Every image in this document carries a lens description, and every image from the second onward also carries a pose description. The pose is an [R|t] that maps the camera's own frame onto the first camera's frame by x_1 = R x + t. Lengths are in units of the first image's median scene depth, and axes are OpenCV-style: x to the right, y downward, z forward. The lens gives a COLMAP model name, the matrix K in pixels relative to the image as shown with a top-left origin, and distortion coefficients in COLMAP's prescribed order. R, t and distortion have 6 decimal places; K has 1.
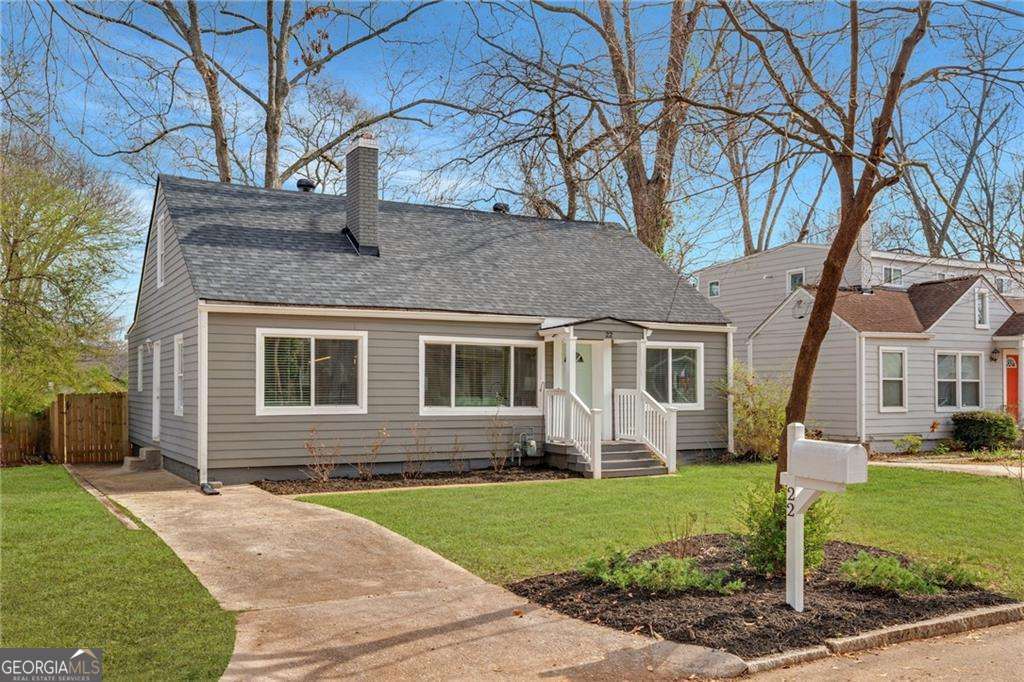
lens RADIAL K [[896.0, 0, 511.5], [0, 896.0, 338.2], [0, 0, 1]] dist [0.001935, 0.002820]
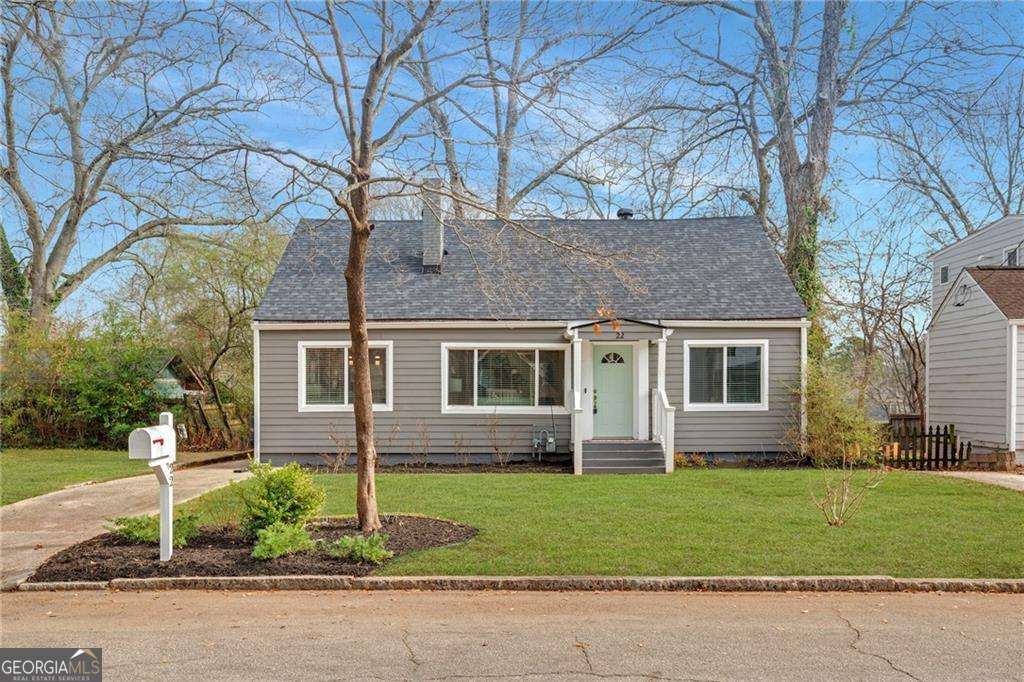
lens RADIAL K [[896.0, 0, 509.9], [0, 896.0, 347.1], [0, 0, 1]] dist [0.001935, 0.002820]
pose [[0.876342, -0.029258, -0.480800, 0.505183], [0.031475, 0.999499, -0.003454, 0.009086], [0.480660, -0.012106, 0.876823, 0.049481]]
